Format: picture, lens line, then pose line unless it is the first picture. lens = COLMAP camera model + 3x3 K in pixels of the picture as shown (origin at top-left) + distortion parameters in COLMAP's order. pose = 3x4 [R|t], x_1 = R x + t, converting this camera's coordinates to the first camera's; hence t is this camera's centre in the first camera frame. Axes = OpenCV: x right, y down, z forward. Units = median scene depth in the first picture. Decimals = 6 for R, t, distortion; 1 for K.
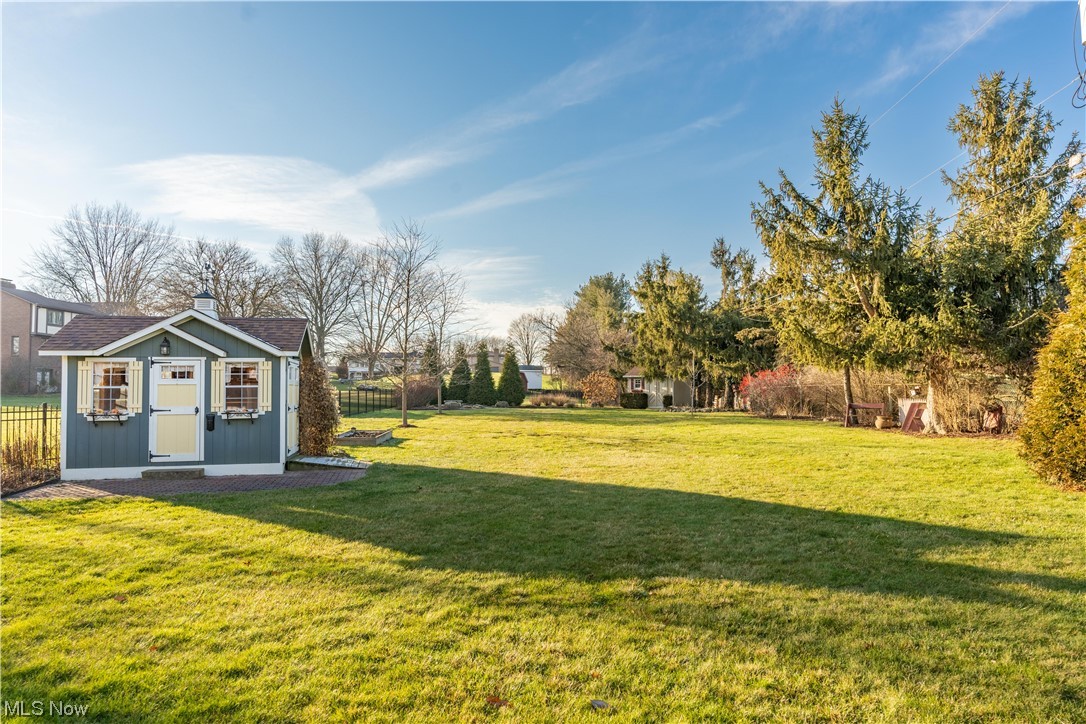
lens RADIAL K [[702.0, 0, 543.0], [0, 702.0, 362.0], [0, 0, 1]] dist [-0.001973, 0.002566]
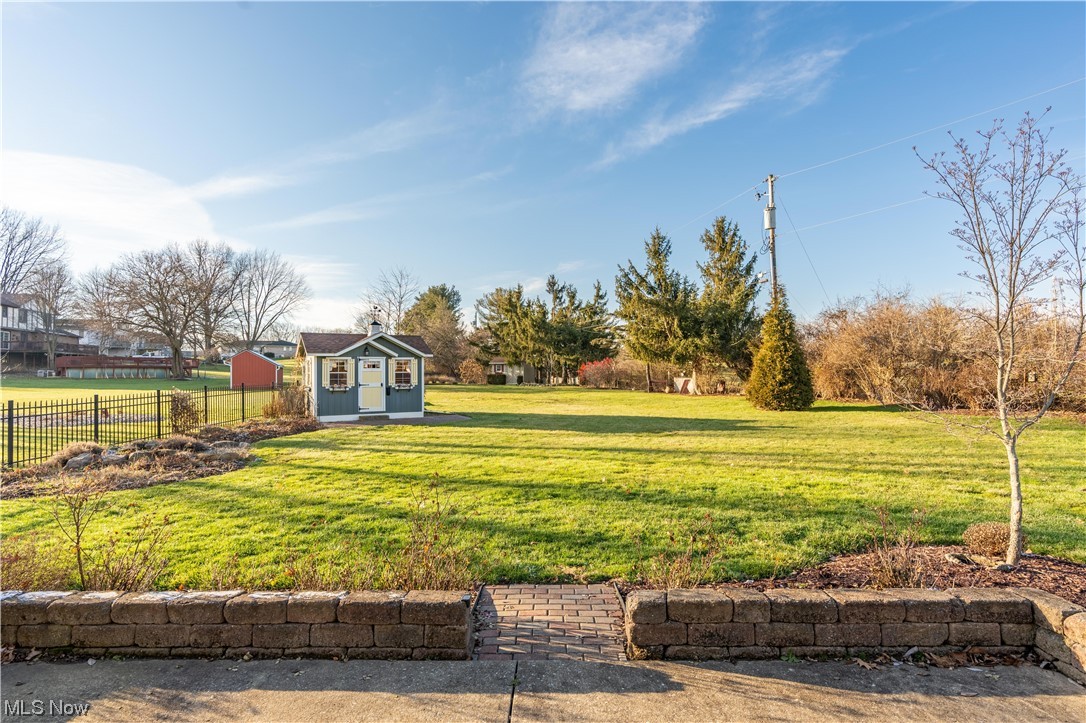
lens RADIAL K [[550.9, 0, 543.0], [0, 550.9, 361.5], [0, 0, 1]] dist [-0.004519, -0.000259]
pose [[0.948246, 0.005767, 0.317483, -0.287018], [-0.012751, 0.999720, 0.019925, -0.015648], [-0.317280, -0.022942, 0.948054, -0.290506]]
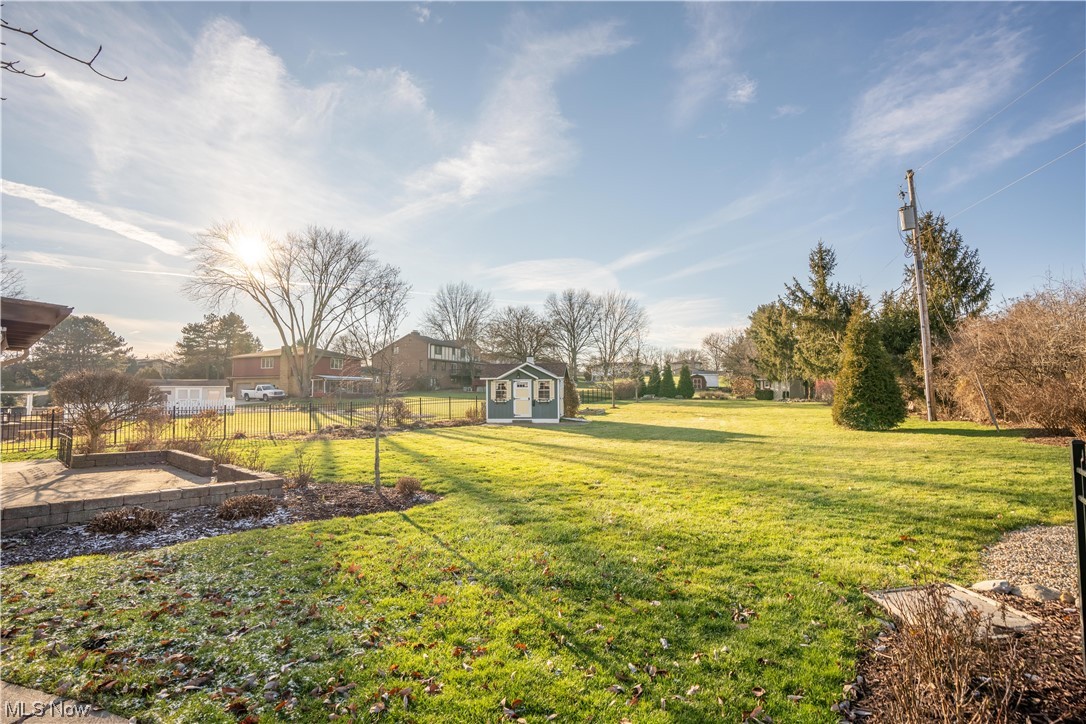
lens RADIAL K [[513.8, 0, 543.0], [0, 513.8, 362.0], [0, 0, 1]] dist [-0.073618, 0.000055]
pose [[0.932418, -0.020886, -0.360778, 0.146829], [0.017877, 0.999772, -0.011678, -0.026050], [0.360940, 0.004440, 0.932578, -0.439921]]
